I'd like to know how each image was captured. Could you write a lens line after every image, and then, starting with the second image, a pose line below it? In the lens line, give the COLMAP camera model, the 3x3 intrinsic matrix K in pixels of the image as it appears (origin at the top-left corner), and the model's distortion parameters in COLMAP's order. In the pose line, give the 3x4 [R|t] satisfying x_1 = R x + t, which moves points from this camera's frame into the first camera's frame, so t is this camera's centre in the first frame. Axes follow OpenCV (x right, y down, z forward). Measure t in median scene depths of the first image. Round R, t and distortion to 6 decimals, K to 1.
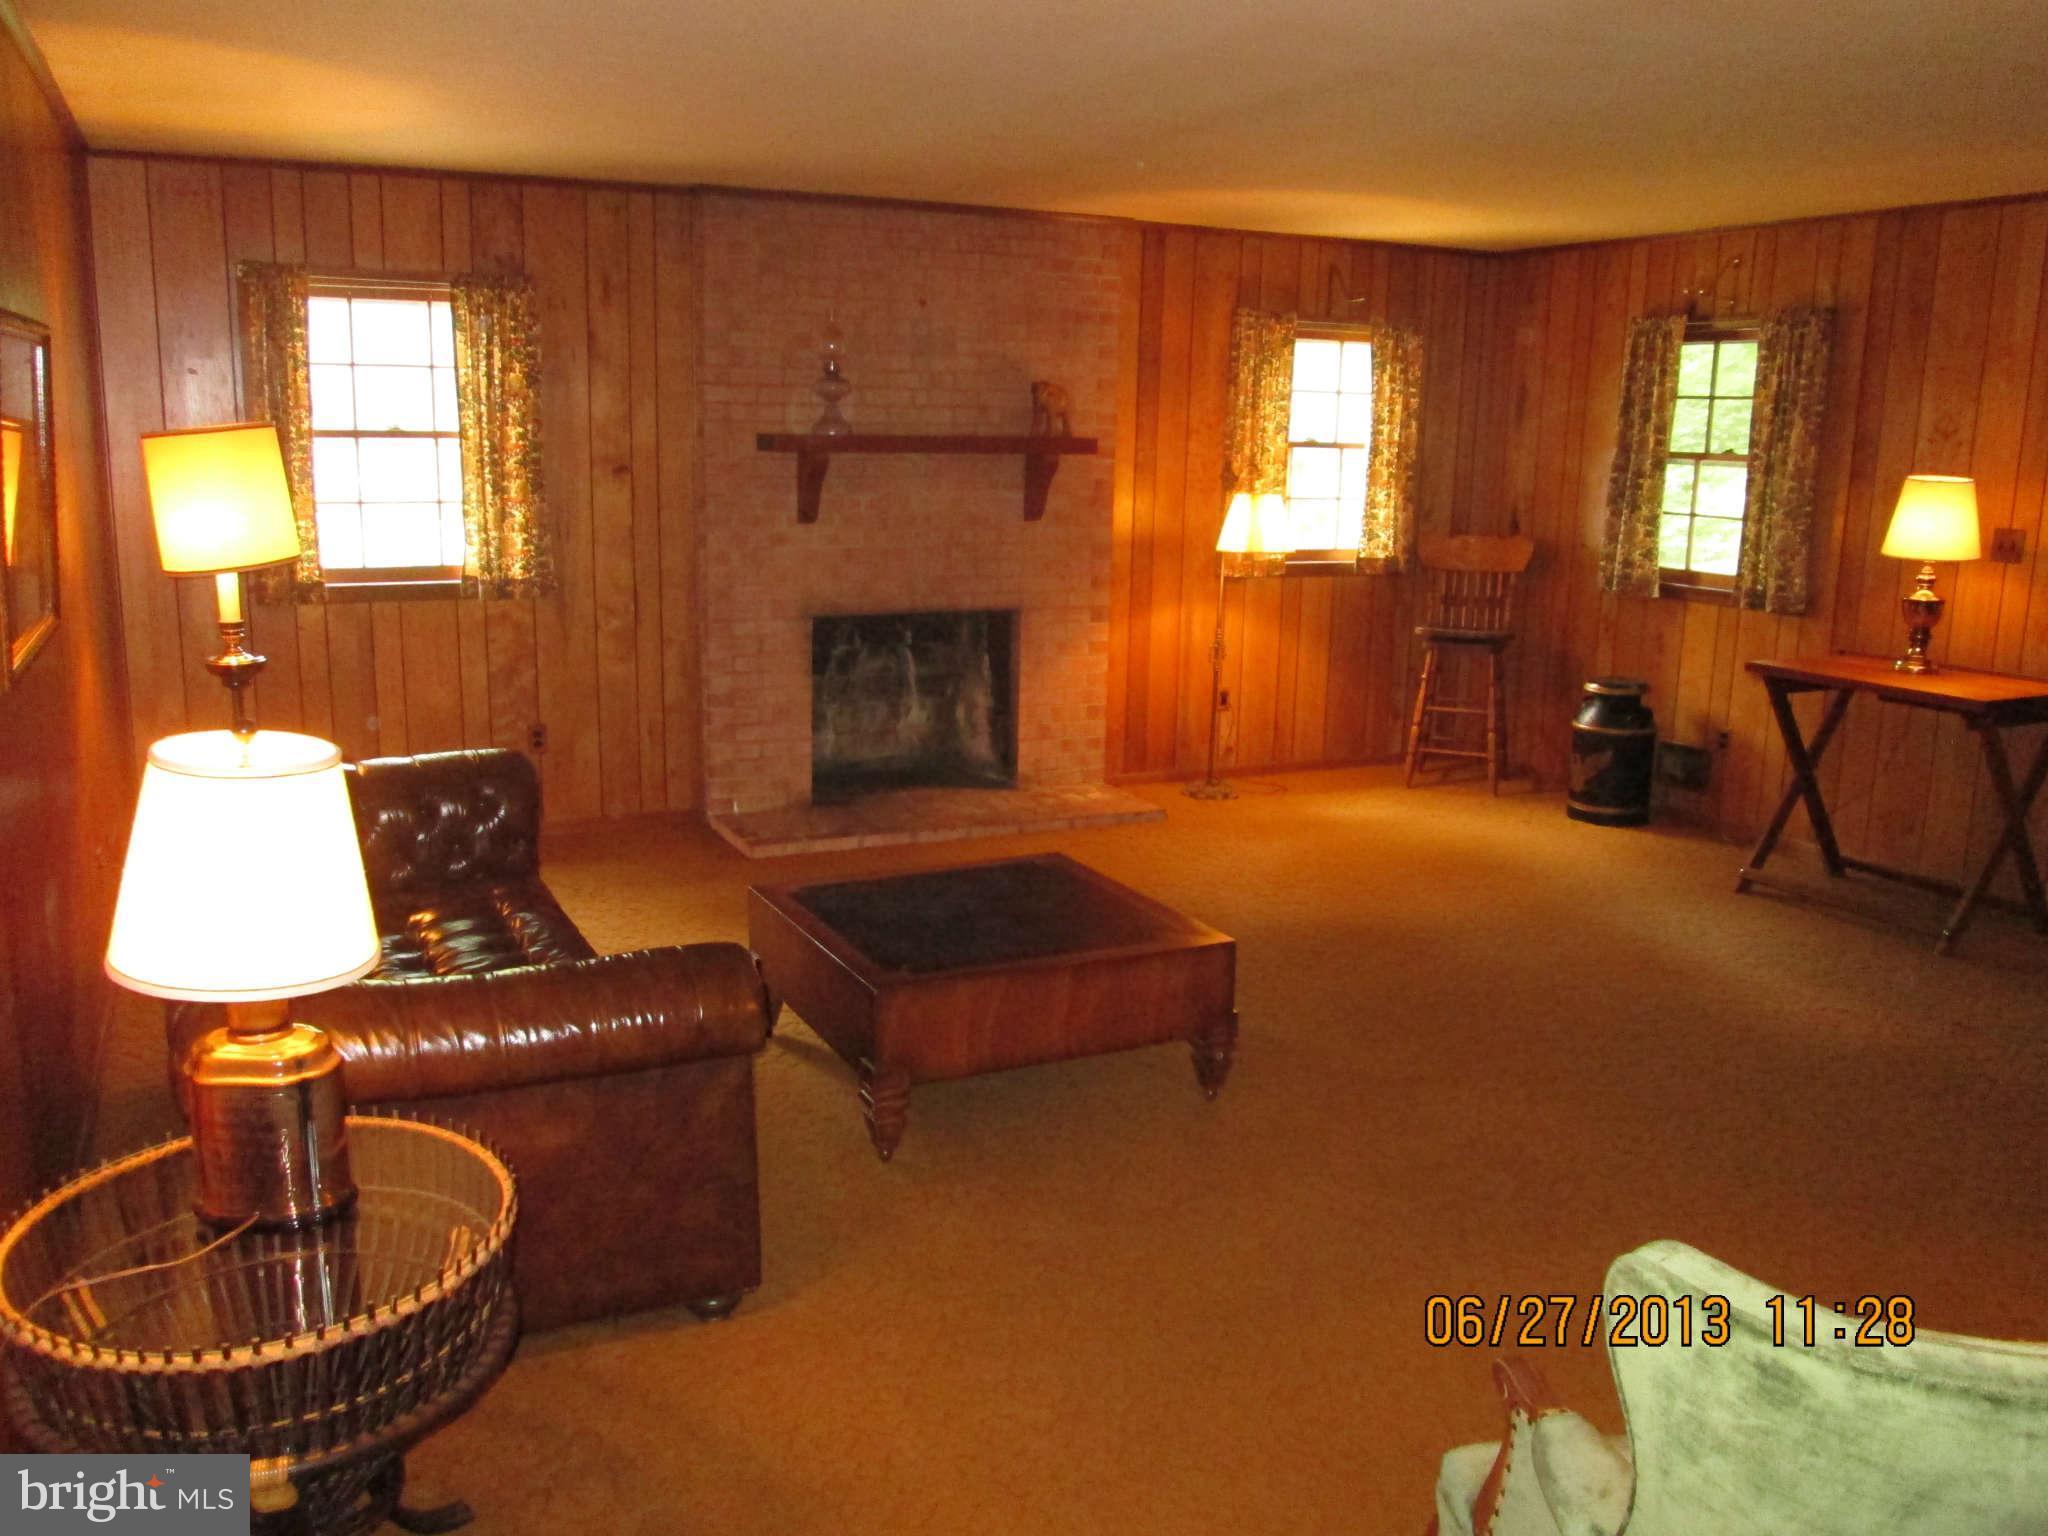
lens RADIAL K [[1669.2, 0, 1027.9], [0, 1669.2, 769.5], [0, 0, 1]] dist [-0.037791, 0.004089]
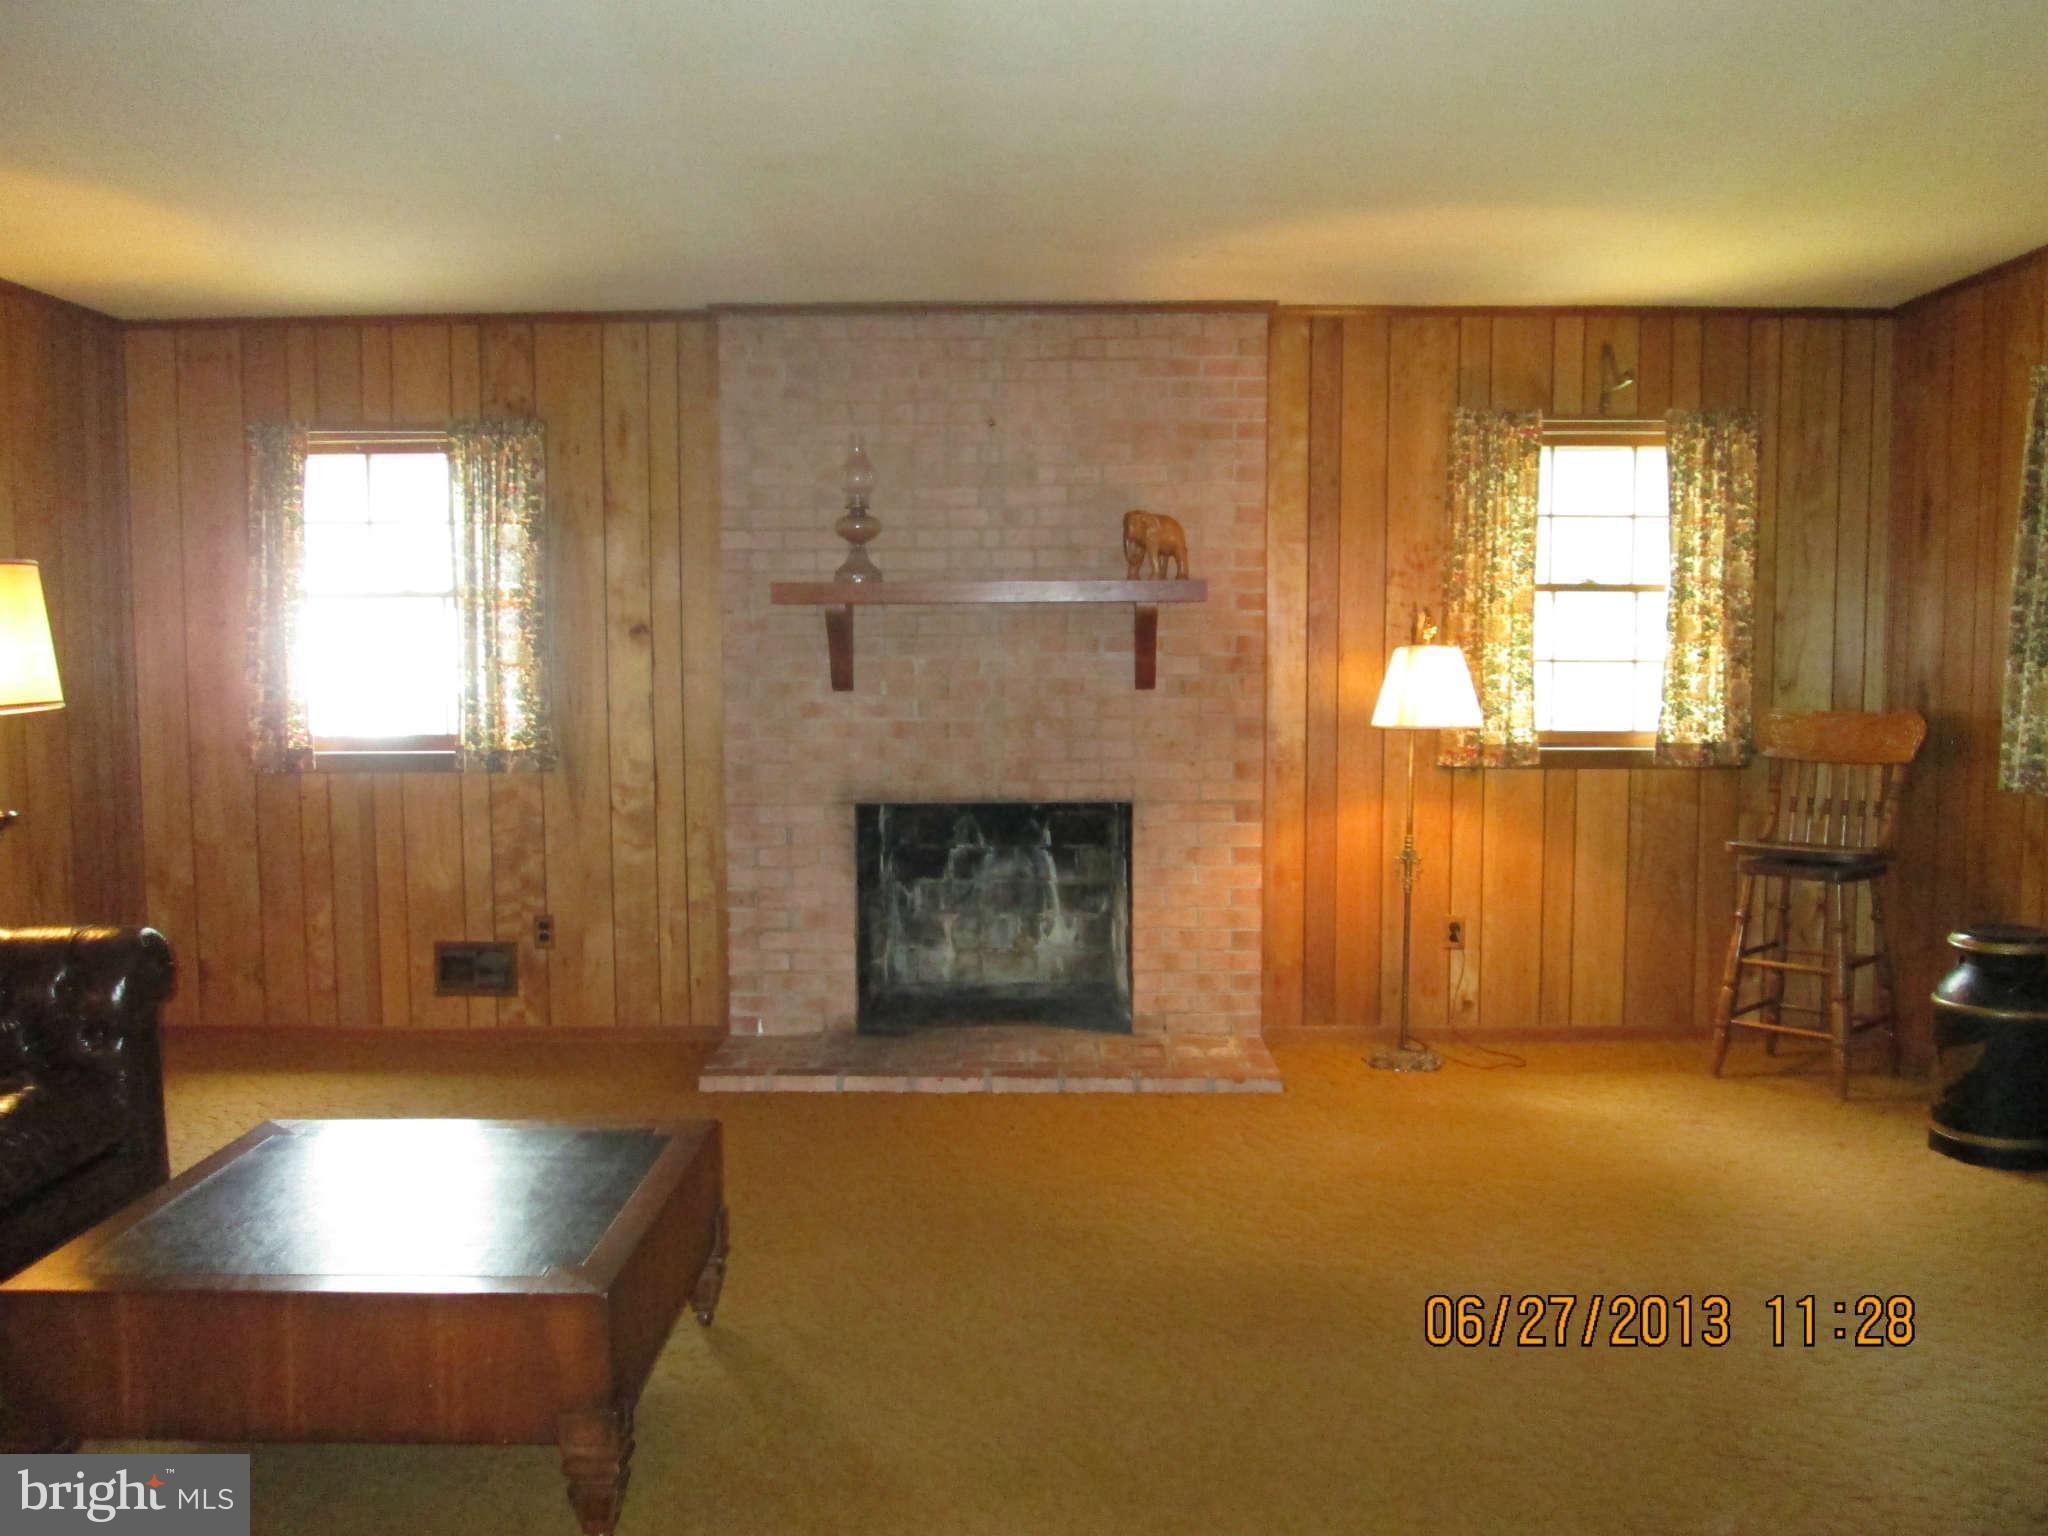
lens RADIAL K [[1669.2, 0, 1021.5], [0, 1669.2, 768.4], [0, 0, 1]] dist [-0.037791, 0.004089]
pose [[0.897745, 0.008681, -0.440430, 0.299548], [-0.069191, 0.990175, -0.121519, -0.013537], [0.435048, 0.139567, 0.889525, 0.289065]]
